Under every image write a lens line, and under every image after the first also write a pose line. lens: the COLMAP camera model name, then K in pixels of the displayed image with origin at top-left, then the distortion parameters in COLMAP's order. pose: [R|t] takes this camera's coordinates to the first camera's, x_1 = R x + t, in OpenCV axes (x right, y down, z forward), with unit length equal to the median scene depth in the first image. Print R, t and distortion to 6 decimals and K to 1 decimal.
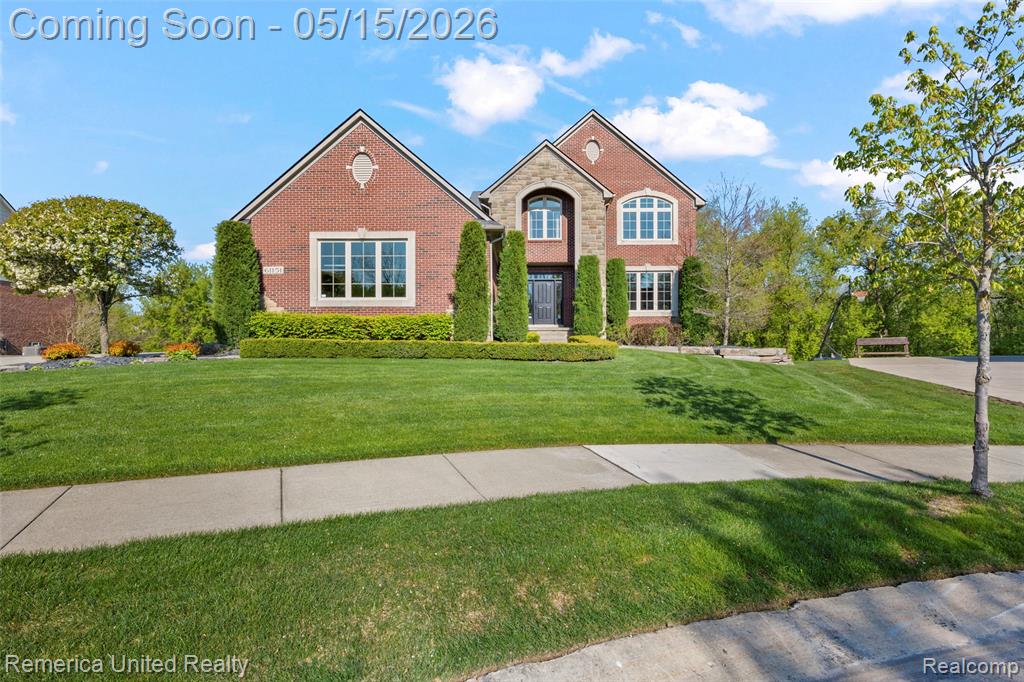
lens RADIAL K [[494.3, 0, 509.4], [0, 494.3, 338.9], [0, 0, 1]] dist [-0.004025, -0.000442]
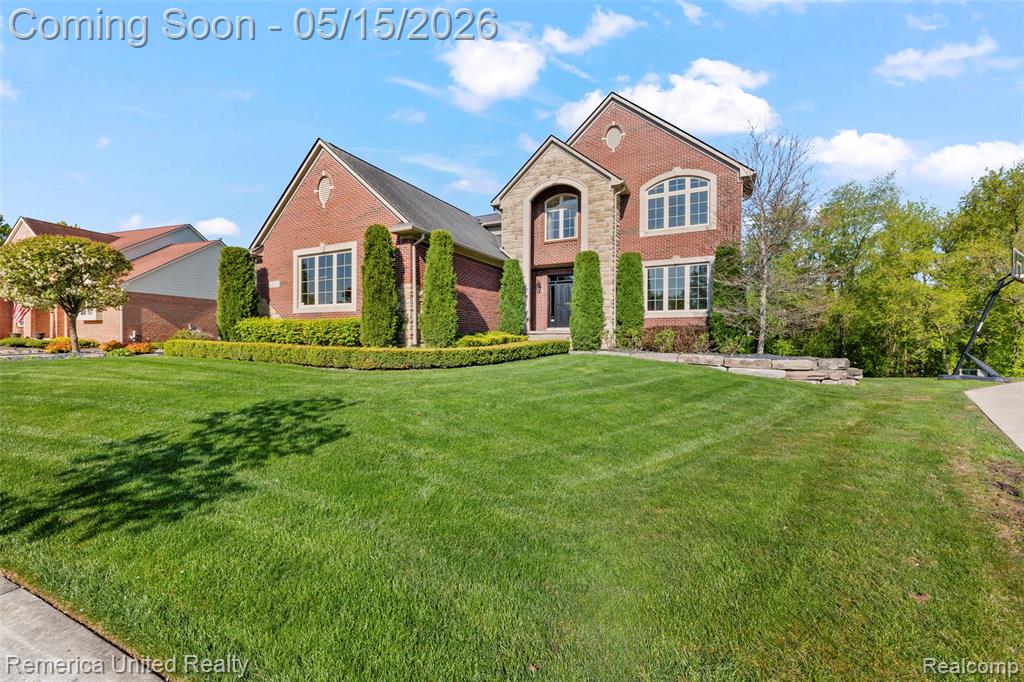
lens RADIAL K [[407.8, 0, 507.4], [0, 407.8, 340.0], [0, 0, 1]] dist [-0.004669, 0.000774]
pose [[0.892651, 0.008168, -0.450674, 0.354553], [-0.009424, 0.999955, -0.000543, -0.004078], [0.450650, 0.004732, 0.892688, 0.253936]]
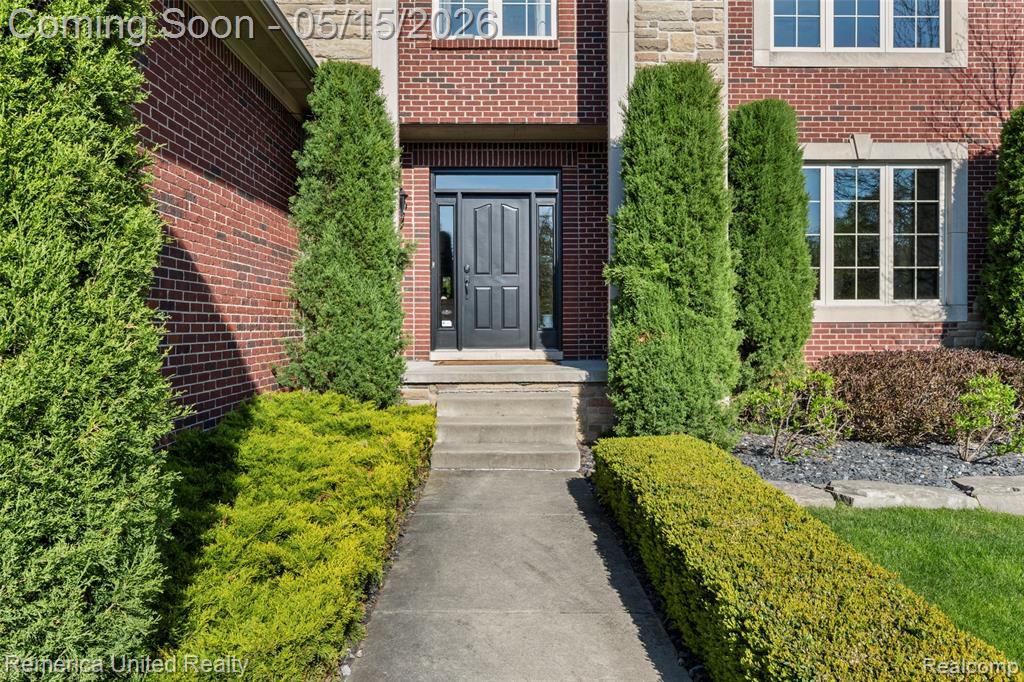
lens RADIAL K [[707.9, 0, 512.8], [0, 707.9, 338.1], [0, 0, 1]] dist [-0.010866, -0.003047]
pose [[0.999024, -0.001478, 0.044148, 0.067184], [0.000919, 0.999919, 0.012680, -0.044200], [-0.044163, -0.012628, 0.998945, 0.637648]]
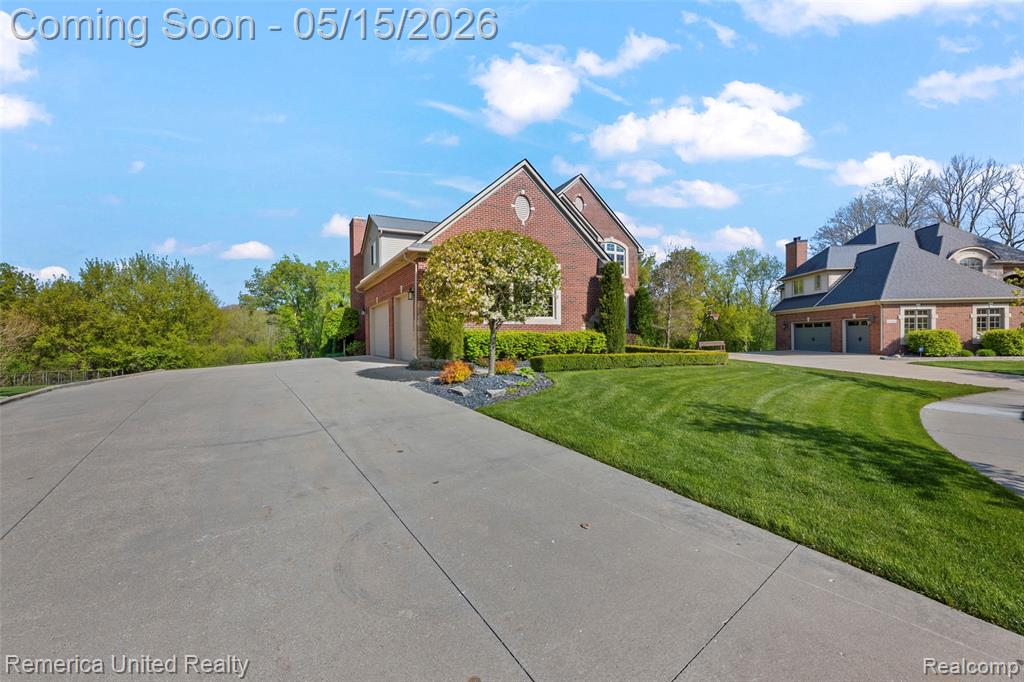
lens RADIAL K [[424.9, 0, 505.0], [0, 424.9, 339.2], [0, 0, 1]] dist [-0.002681, -0.000247]
pose [[0.884565, -0.007160, 0.466363, -0.578767], [0.005042, 0.999971, 0.005789, -0.025041], [-0.466390, -0.002769, 0.884575, 0.079633]]
